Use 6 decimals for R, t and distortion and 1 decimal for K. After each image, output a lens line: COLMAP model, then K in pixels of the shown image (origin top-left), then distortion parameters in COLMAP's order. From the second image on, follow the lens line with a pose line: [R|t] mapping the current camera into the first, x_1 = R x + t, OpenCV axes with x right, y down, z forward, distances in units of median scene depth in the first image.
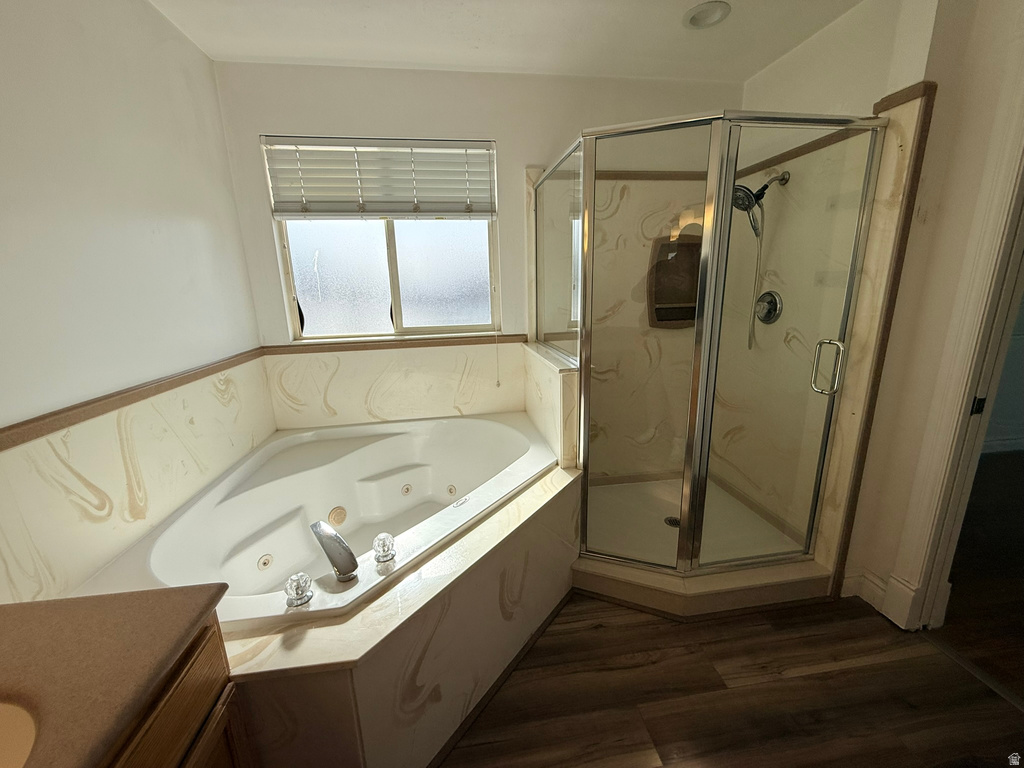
lens RADIAL K [[405.1, 0, 509.9], [0, 405.1, 384.0], [0, 0, 1]] dist [-0.000168, -0.000512]
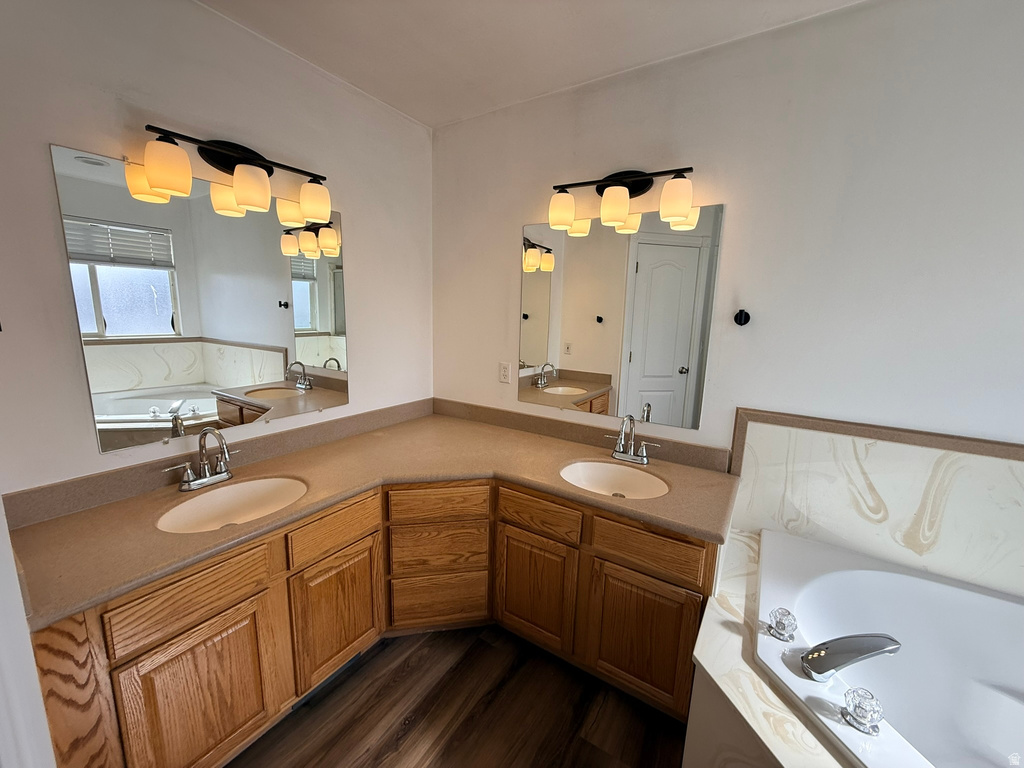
lens RADIAL K [[405.1, 0, 509.7], [0, 405.1, 384.5], [0, 0, 1]] dist [-0.000168, -0.000512]
pose [[-0.653430, 0.139786, -0.743969, 0.549733], [-0.192443, 0.919838, 0.341853, -0.247213], [0.732117, 0.366549, -0.574149, 0.754086]]
